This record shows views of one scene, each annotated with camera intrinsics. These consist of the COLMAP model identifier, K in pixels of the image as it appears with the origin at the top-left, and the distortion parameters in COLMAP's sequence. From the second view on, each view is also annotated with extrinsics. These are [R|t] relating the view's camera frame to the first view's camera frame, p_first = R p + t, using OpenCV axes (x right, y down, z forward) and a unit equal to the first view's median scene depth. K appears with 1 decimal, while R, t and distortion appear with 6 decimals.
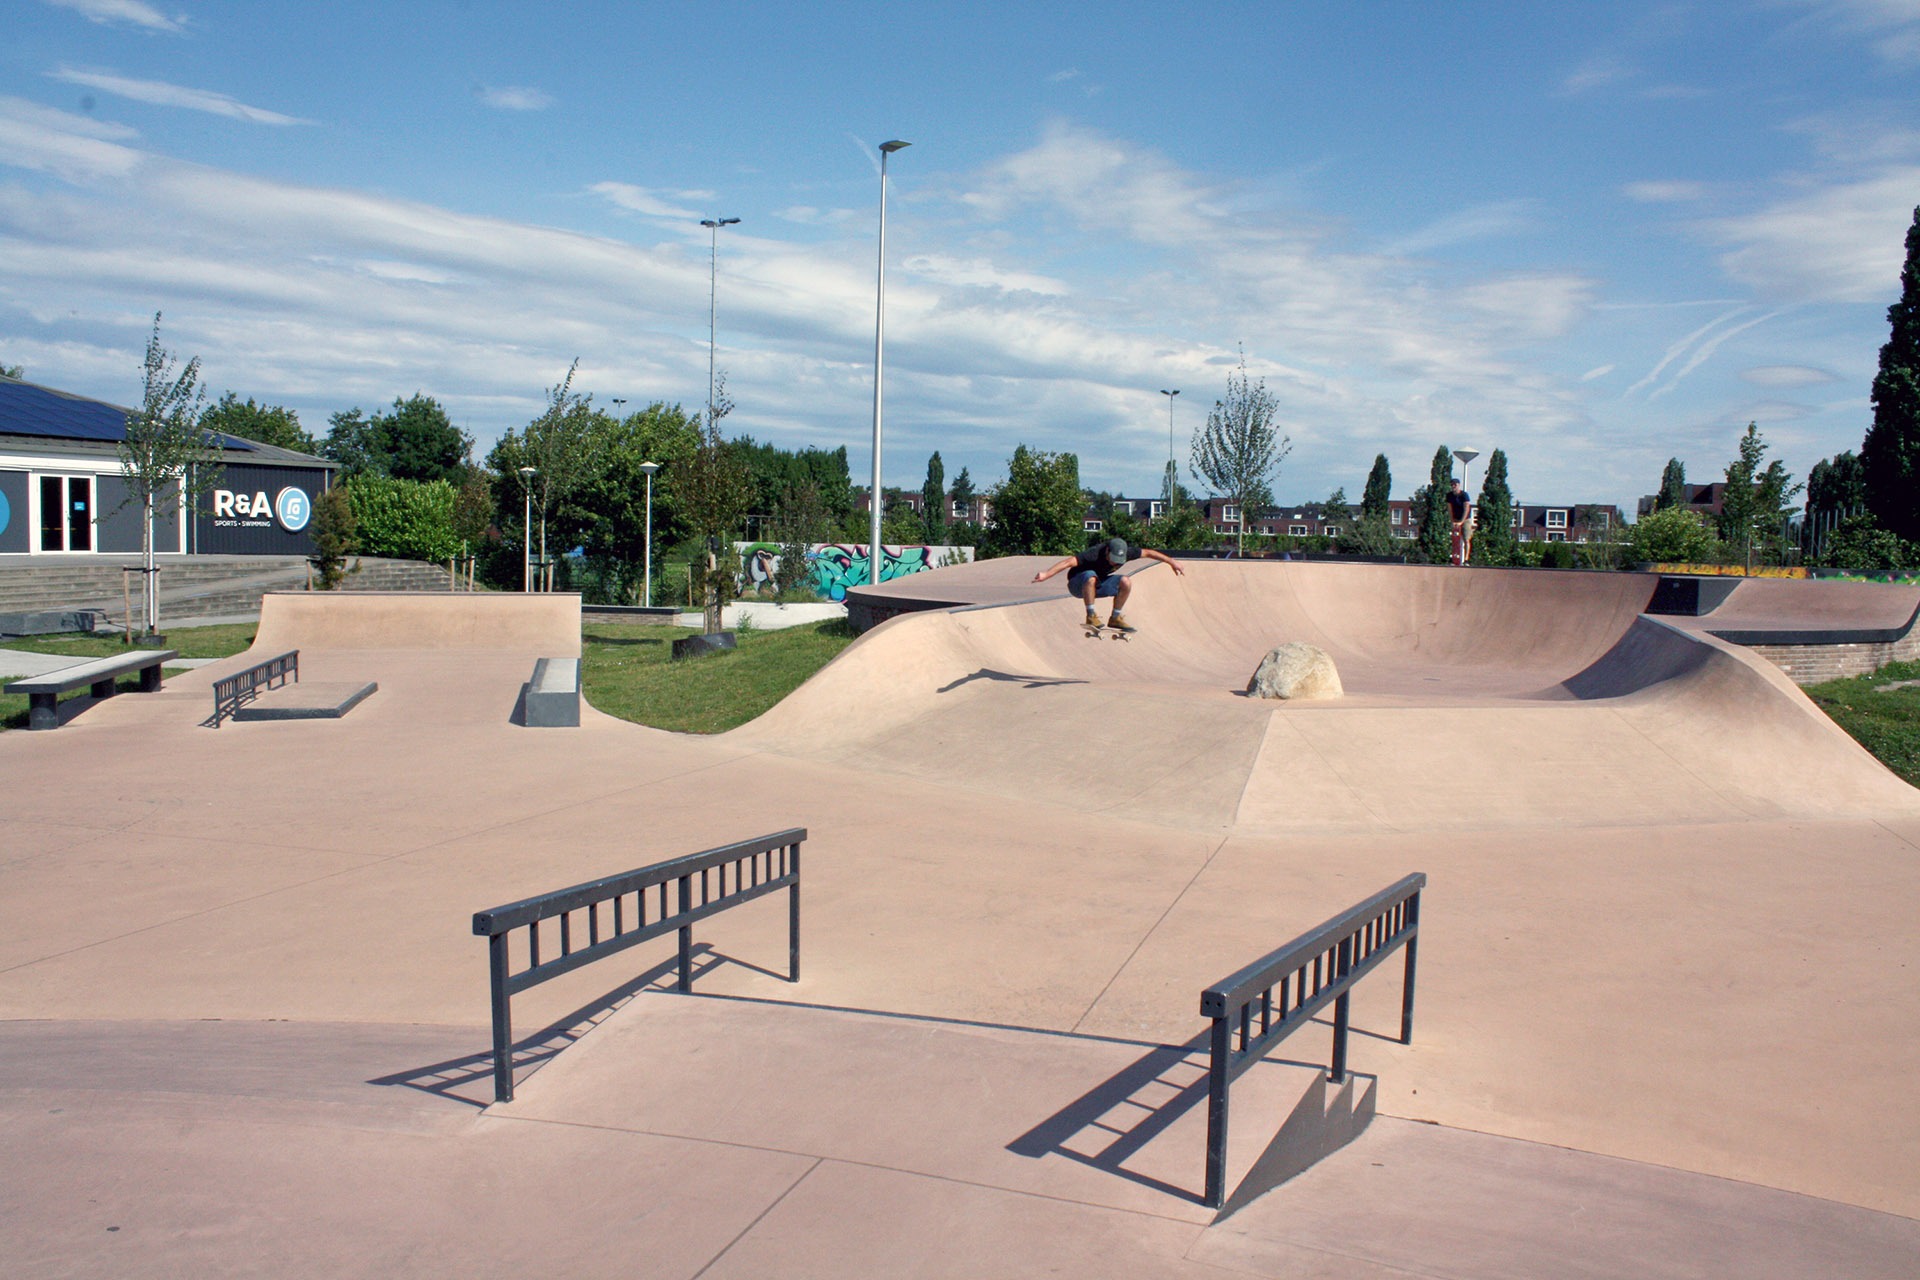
lens RADIAL K [[1654.5, 0, 987.7], [0, 1654.5, 598.6], [0, 0, 1]] dist [-0.065497, 0.049650]
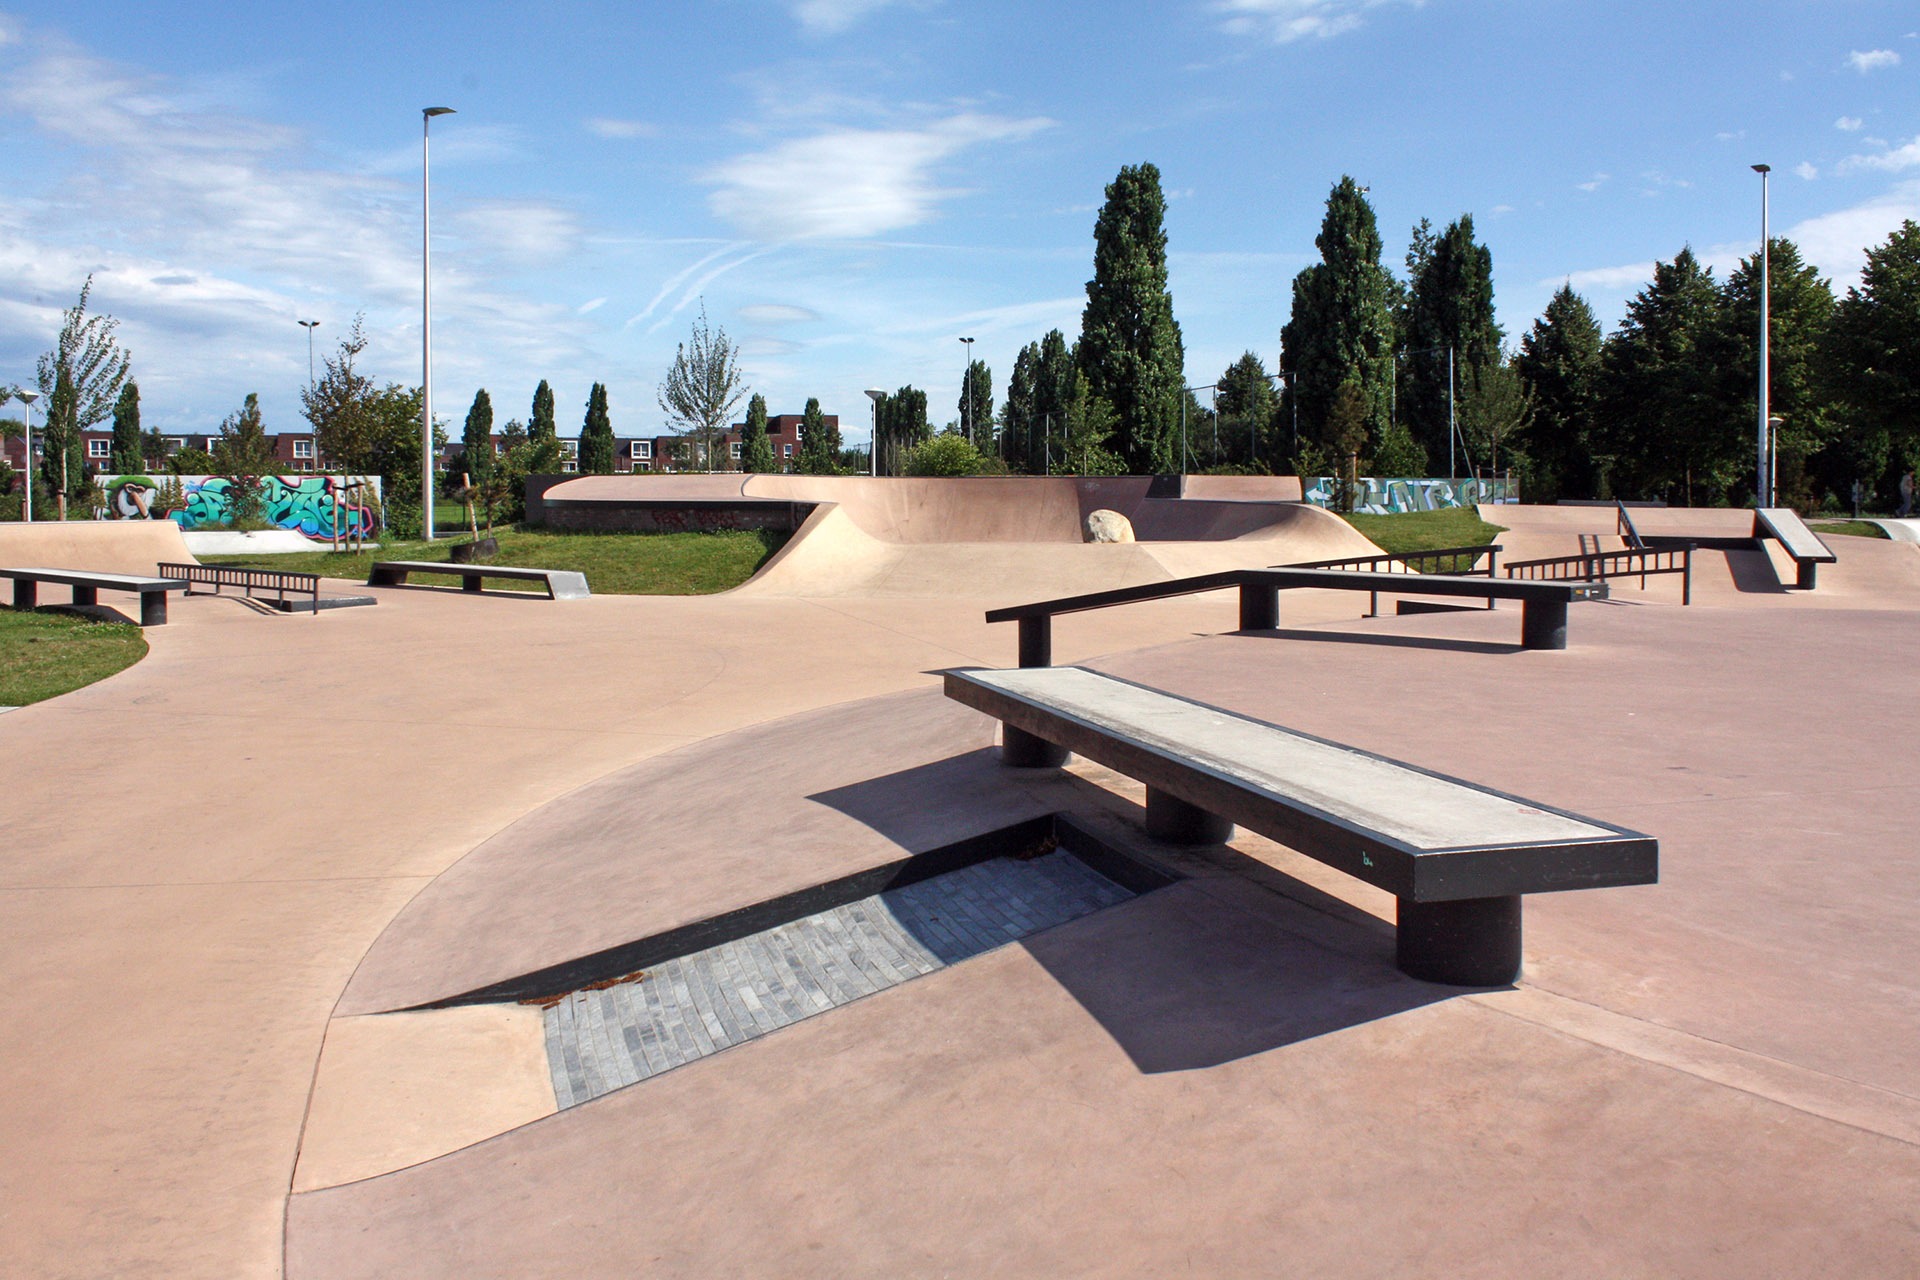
lens RADIAL K [[1654.5, 0, 1038.2], [0, 1654.5, 467.7], [0, 0, 1]] dist [-0.065497, 0.049650]
pose [[0.820922, -0.017274, 0.570780, -0.393451], [0.039723, 0.998848, -0.026904, 0.013291], [-0.569658, 0.044759, 0.820662, -0.144144]]
